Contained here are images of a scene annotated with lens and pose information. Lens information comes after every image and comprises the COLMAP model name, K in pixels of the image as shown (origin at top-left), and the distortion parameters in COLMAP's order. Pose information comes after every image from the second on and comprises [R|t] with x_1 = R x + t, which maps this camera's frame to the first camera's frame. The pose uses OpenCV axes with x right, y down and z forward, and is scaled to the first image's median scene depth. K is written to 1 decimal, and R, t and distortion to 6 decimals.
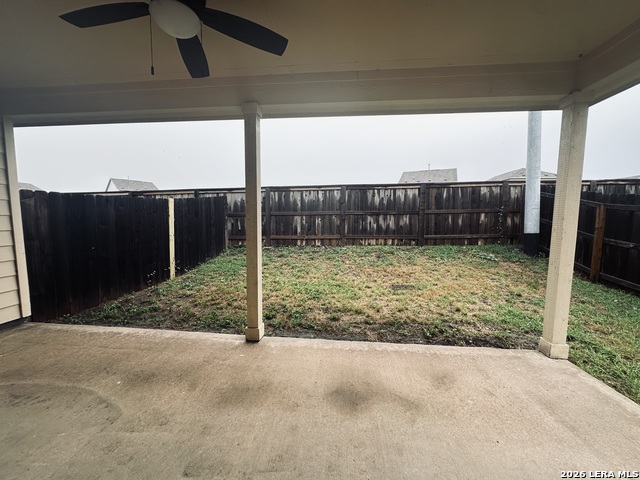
lens RADIAL K [[256.0, 0, 321.1], [0, 256.0, 241.0], [0, 0, 1]] dist [-0.001557, -0.000089]
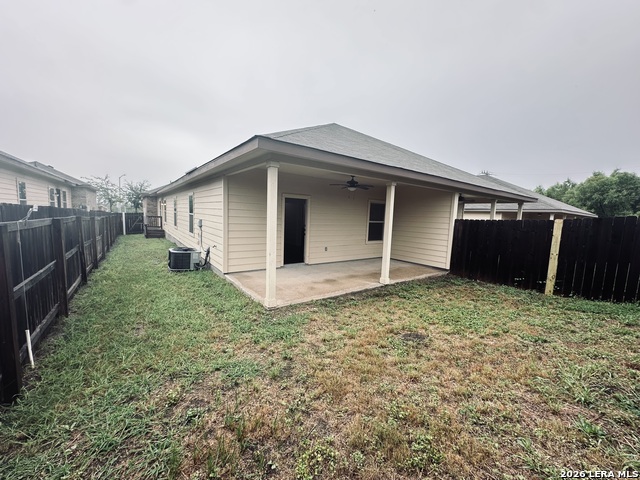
lens RADIAL K [[256.0, 0, 321.1], [0, 256.0, 241.0], [0, 0, 1]] dist [-0.001557, -0.000089]
pose [[-0.759553, 0.037449, -0.649367, 1.060294], [-0.090432, 0.982565, 0.162442, -0.202334], [0.644129, 0.182106, -0.742924, 1.477986]]
